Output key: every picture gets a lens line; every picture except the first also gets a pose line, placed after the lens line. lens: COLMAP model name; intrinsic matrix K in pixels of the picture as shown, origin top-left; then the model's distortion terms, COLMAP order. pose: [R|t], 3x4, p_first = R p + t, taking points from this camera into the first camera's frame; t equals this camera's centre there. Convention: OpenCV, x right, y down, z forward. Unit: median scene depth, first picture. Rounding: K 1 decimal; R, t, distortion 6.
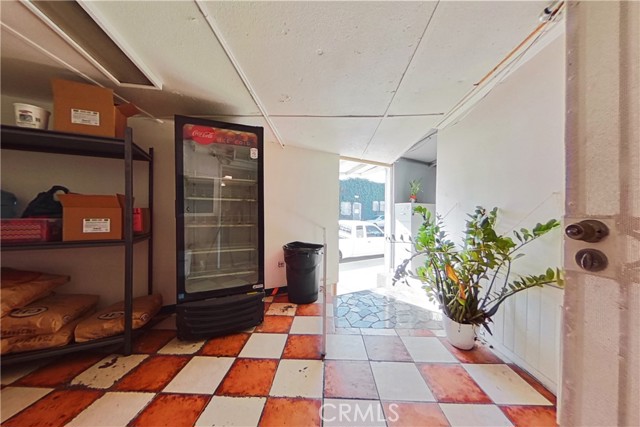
lens RADIAL K [[208.2, 0, 321.8], [0, 208.2, 211.7], [0, 0, 1]] dist [0.000285, -0.002718]
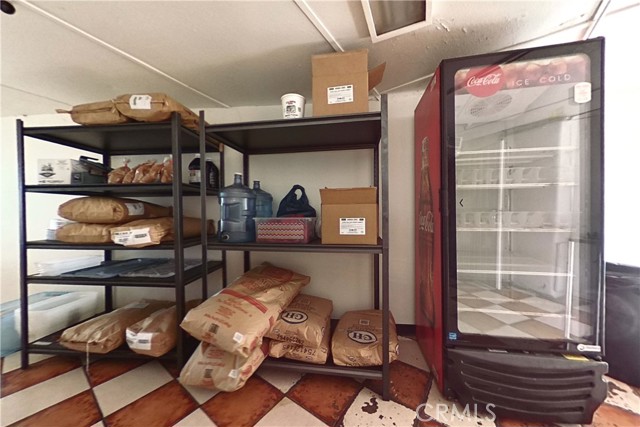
lens RADIAL K [[208.2, 0, 321.8], [0, 208.2, 211.7], [0, 0, 1]] dist [0.000285, -0.002718]
pose [[0.833988, -0.011213, -0.551668, -0.732292], [0.016190, 0.999860, 0.004153, 0.004317], [0.551545, -0.012395, 0.834053, 0.258207]]
